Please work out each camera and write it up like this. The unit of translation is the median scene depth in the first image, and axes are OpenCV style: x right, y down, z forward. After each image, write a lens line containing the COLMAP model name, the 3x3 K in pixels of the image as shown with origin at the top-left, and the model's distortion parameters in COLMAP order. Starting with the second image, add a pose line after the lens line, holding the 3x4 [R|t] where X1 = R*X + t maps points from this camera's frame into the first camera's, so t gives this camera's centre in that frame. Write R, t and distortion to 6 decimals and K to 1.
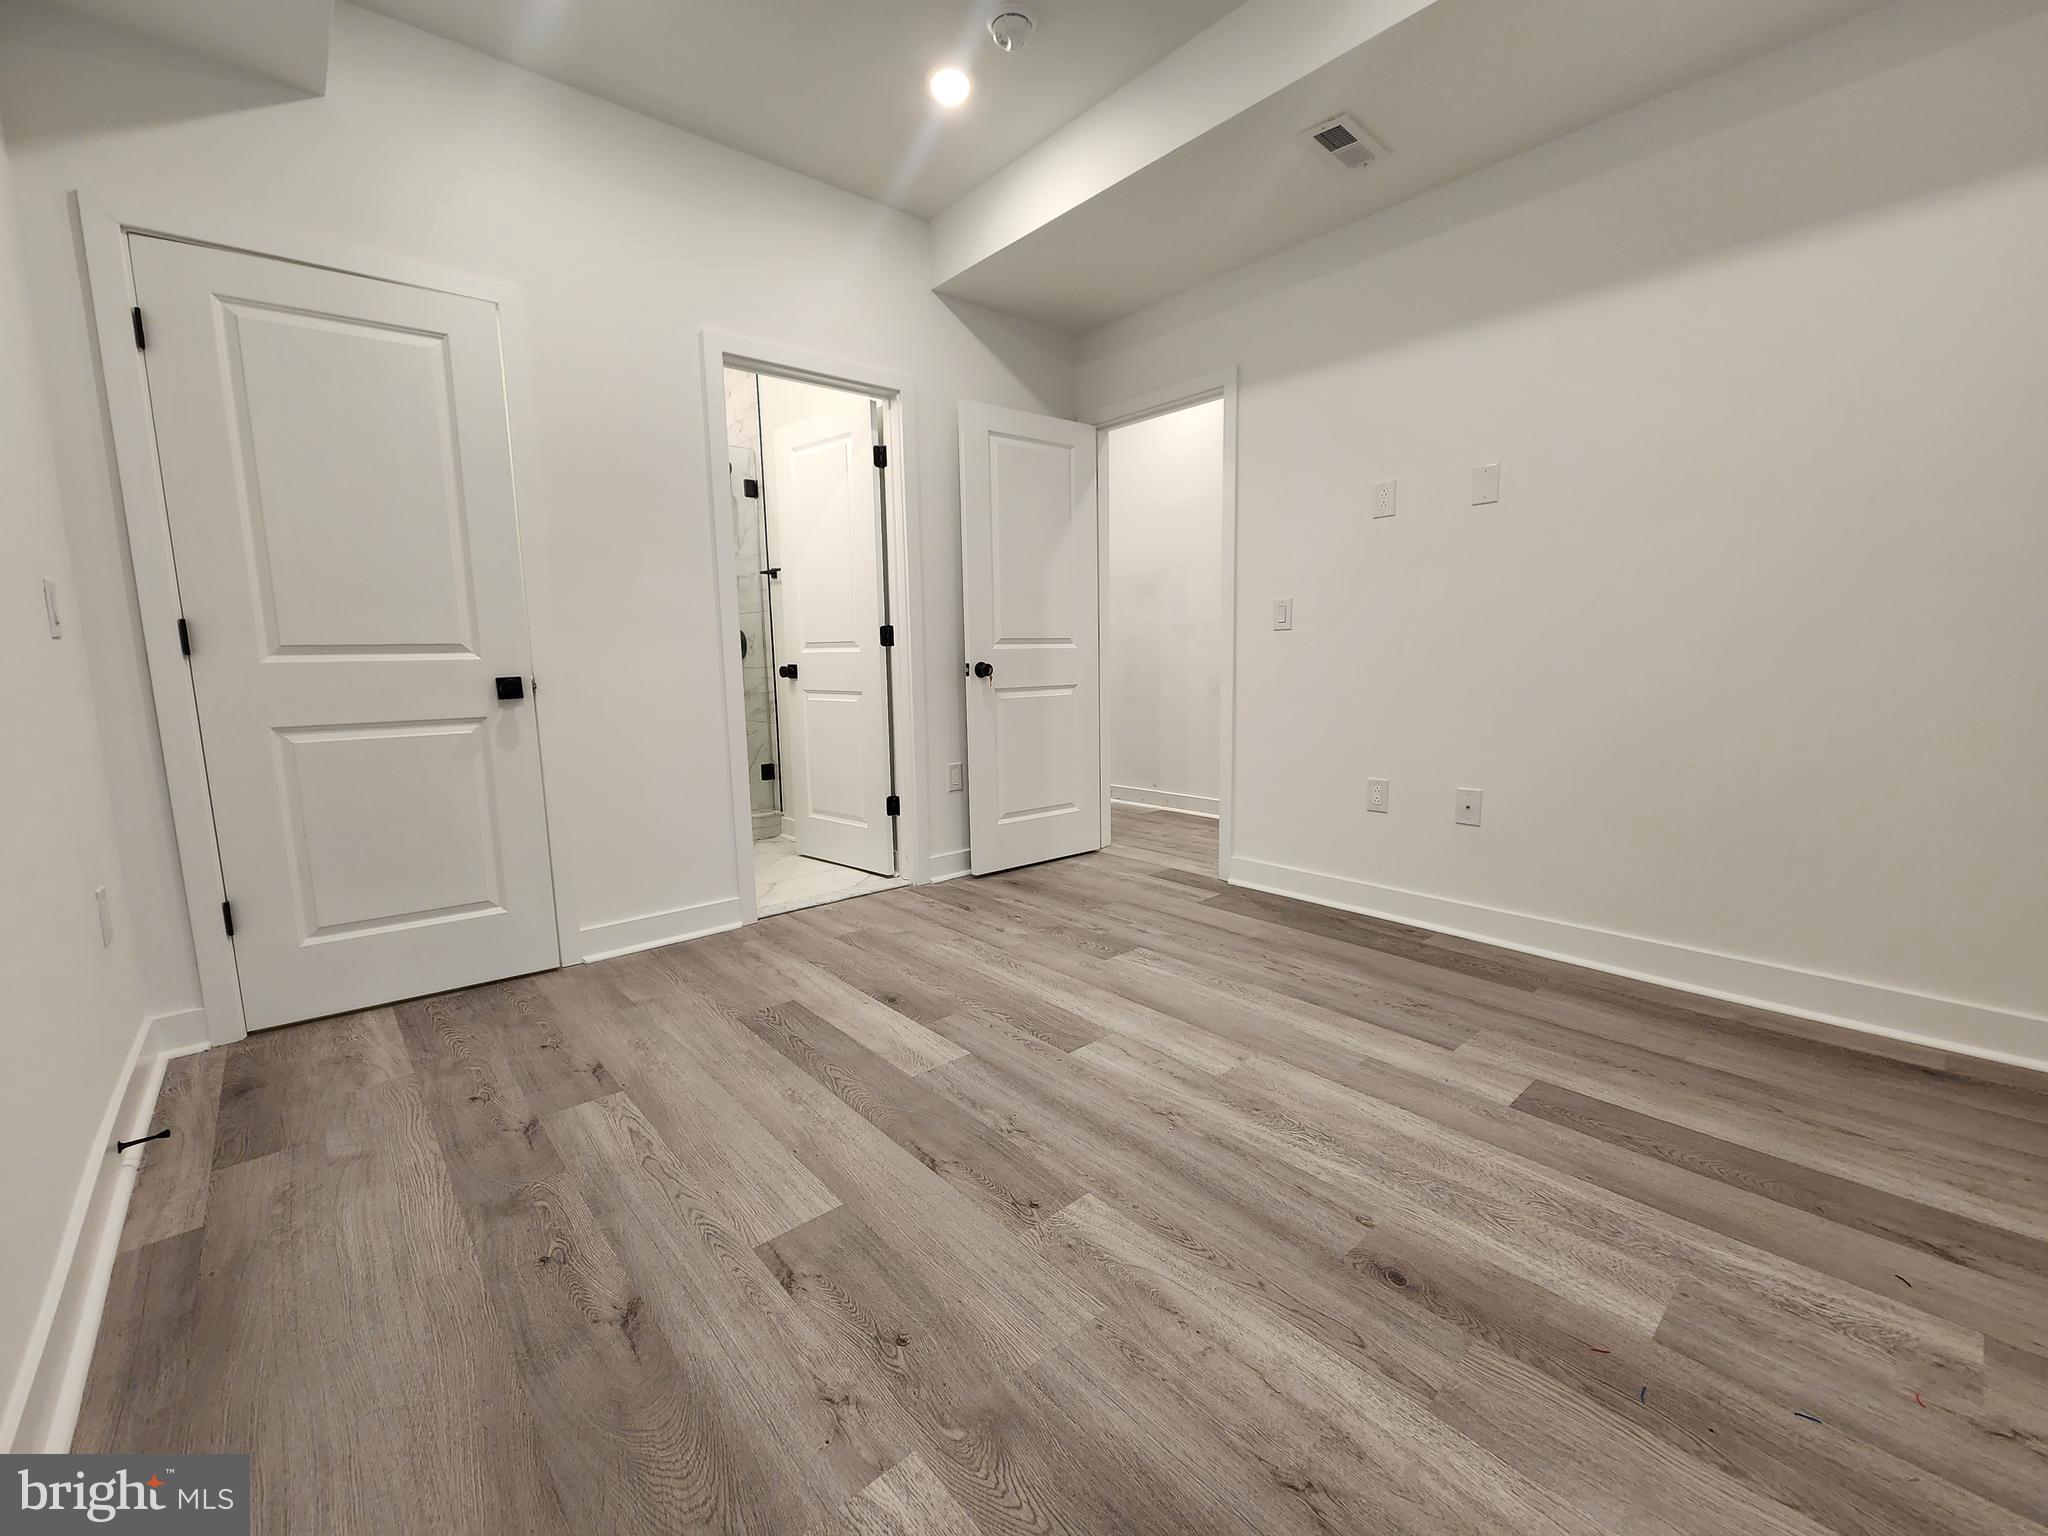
lens RADIAL K [[841.3, 0, 1034.5], [0, 841.3, 761.0], [0, 0, 1]] dist [-0.001218, -0.001339]
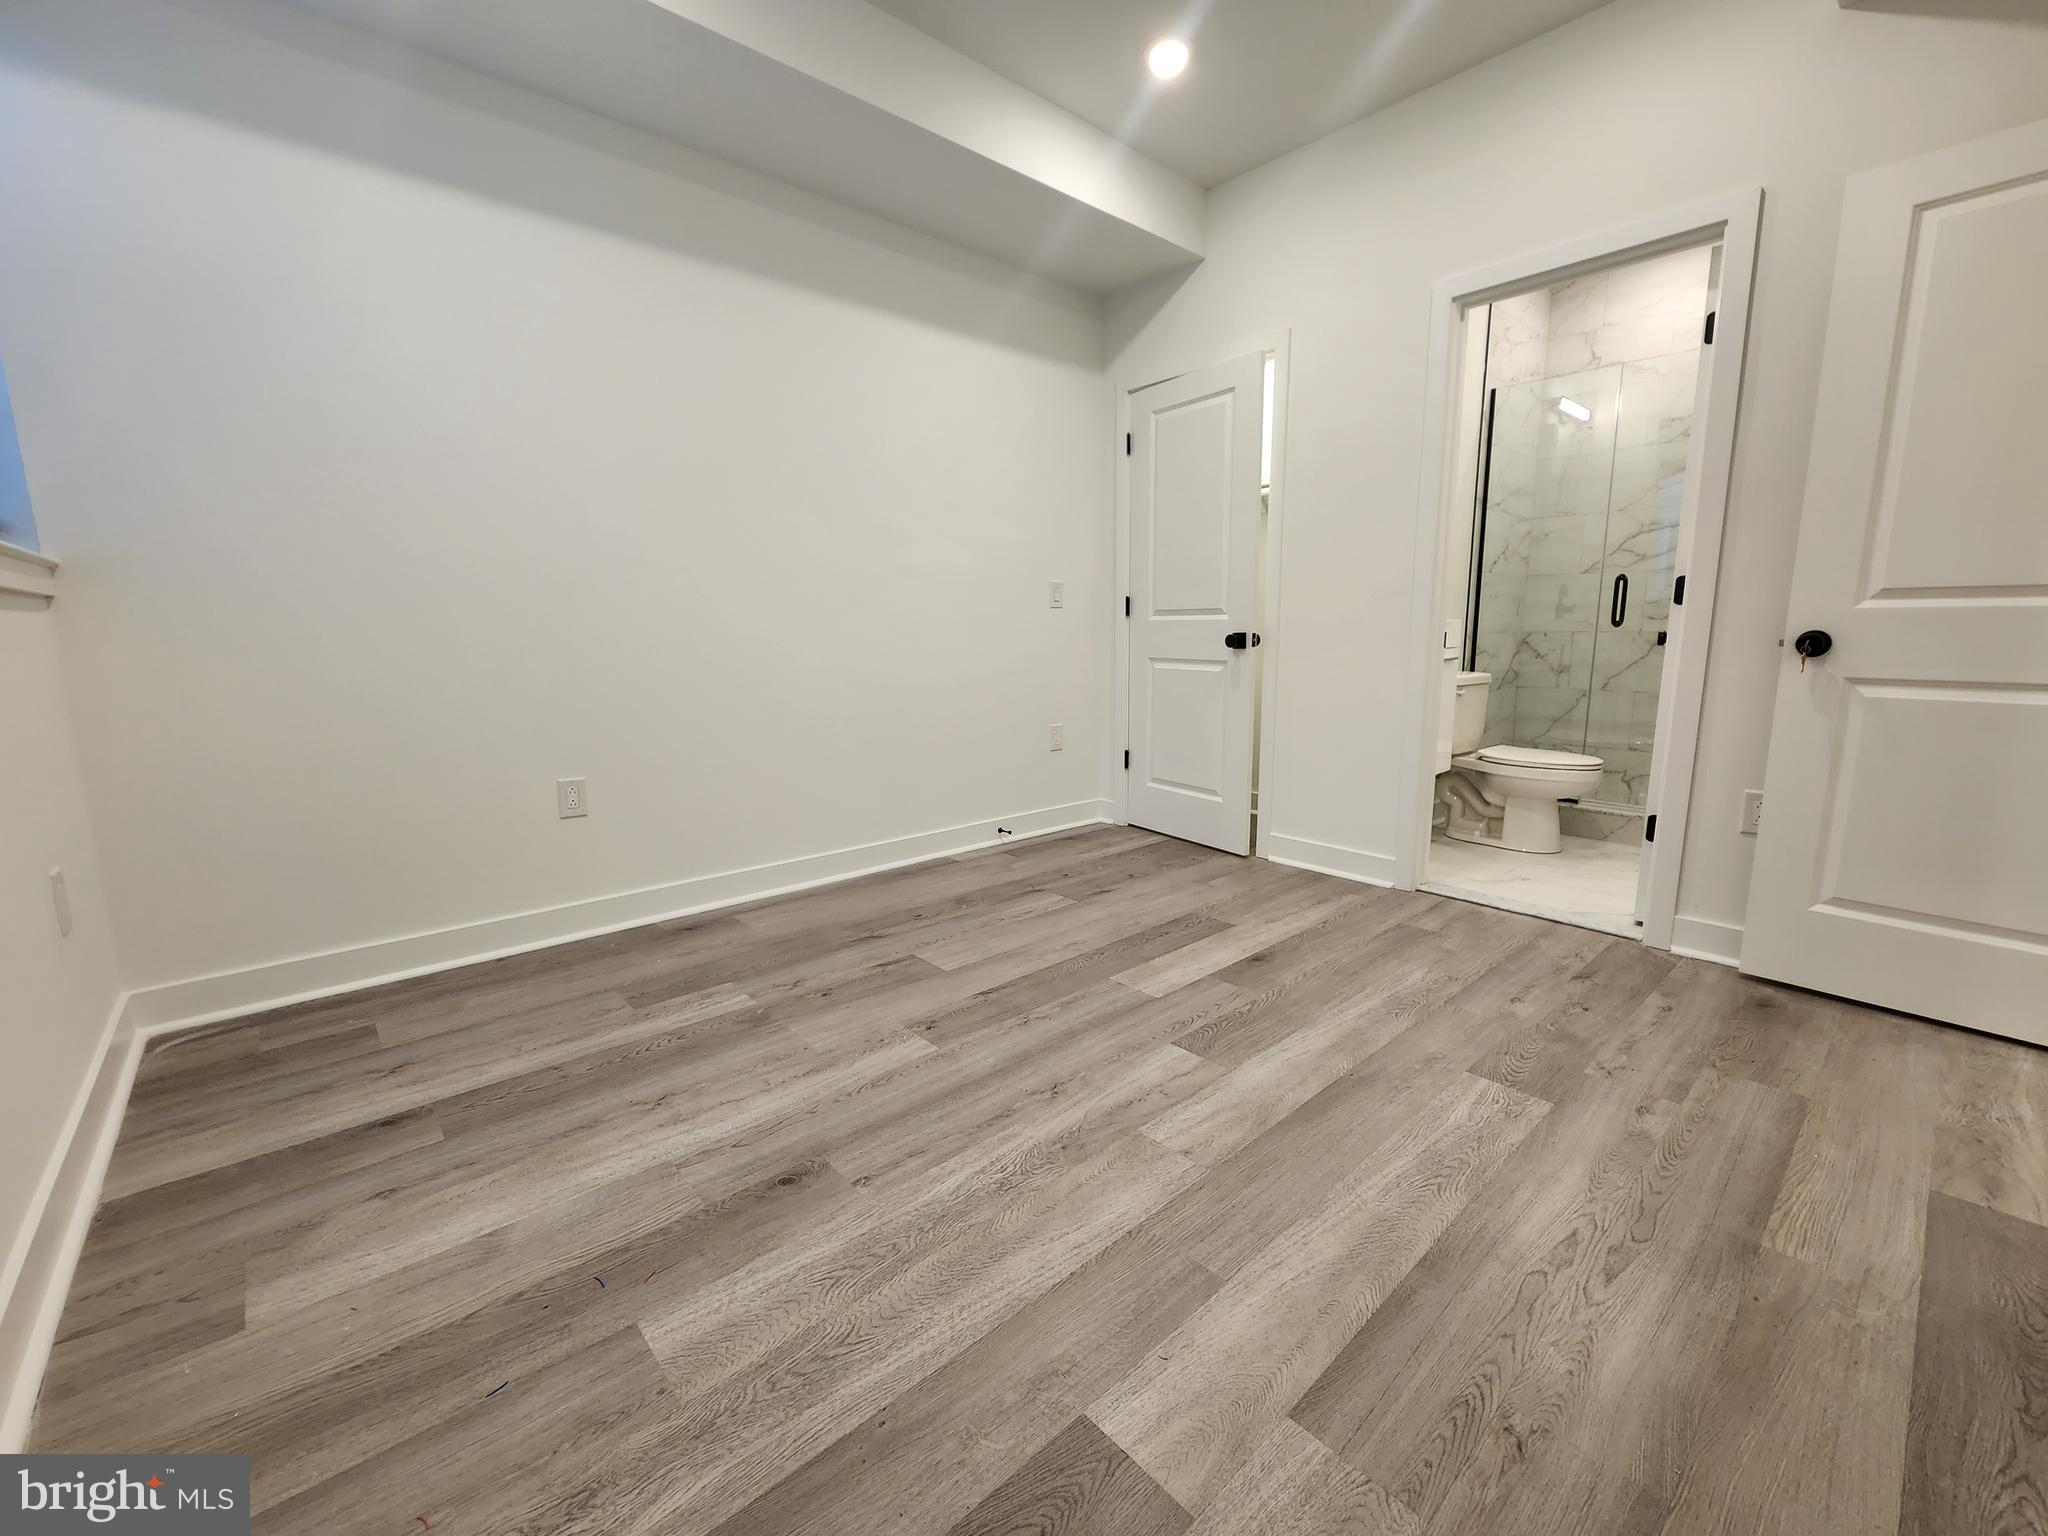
lens RADIAL K [[841.3, 0, 1032.2], [0, 841.3, 773.2], [0, 0, 1]] dist [-0.001218, -0.001339]
pose [[0.007518, 0.187615, -0.982214, 0.955428], [-0.122570, 0.975008, 0.185301, -0.111490], [0.992431, 0.118997, 0.030326, 0.814274]]
